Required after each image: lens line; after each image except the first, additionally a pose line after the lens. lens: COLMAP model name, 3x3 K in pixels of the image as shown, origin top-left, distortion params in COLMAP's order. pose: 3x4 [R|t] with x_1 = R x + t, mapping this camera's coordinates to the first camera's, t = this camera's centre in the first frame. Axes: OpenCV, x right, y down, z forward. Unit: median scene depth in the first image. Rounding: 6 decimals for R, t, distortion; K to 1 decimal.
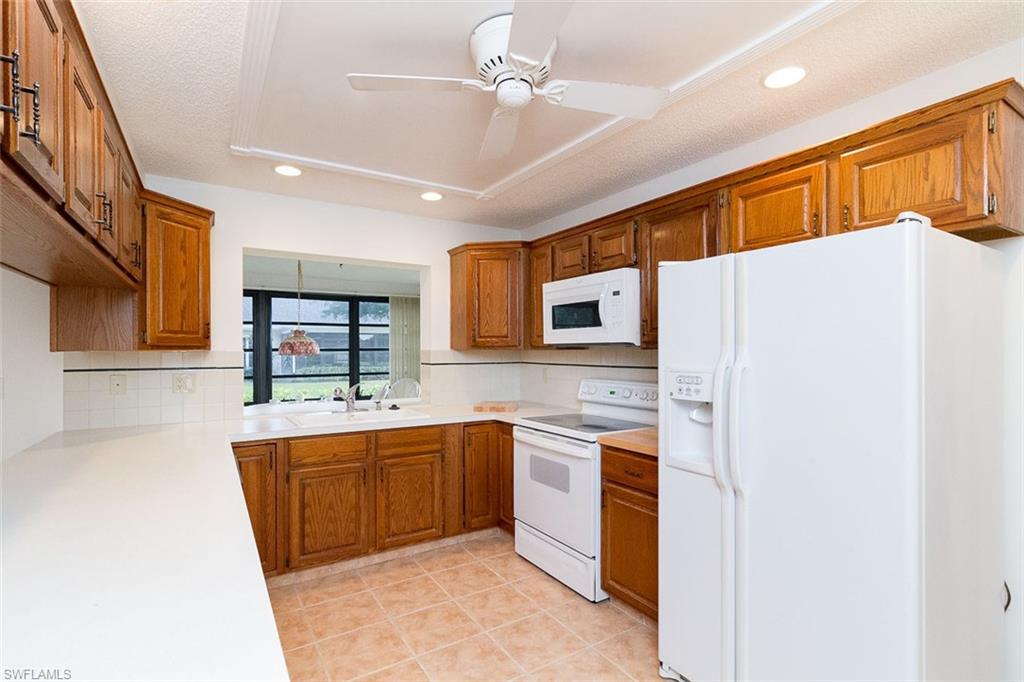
lens RADIAL K [[483.8, 0, 502.8], [0, 483.8, 345.8], [0, 0, 1]] dist [0.001330, 0.000729]
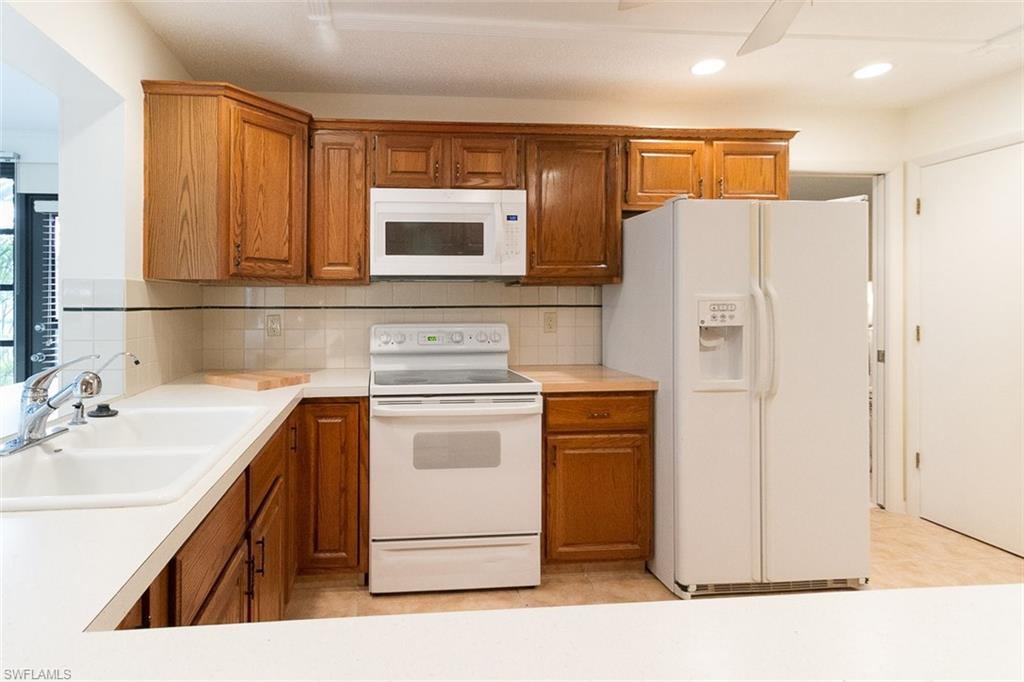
lens RADIAL K [[483.8, 0, 429.4], [0, 483.8, 301.7], [0, 0, 1]] dist [0.001330, 0.000729]
pose [[0.456950, 0.000910, 0.889492, -0.568808], [-0.002939, 0.999996, 0.000487, 0.038295], [-0.889488, -0.002837, 0.456951, 0.703735]]
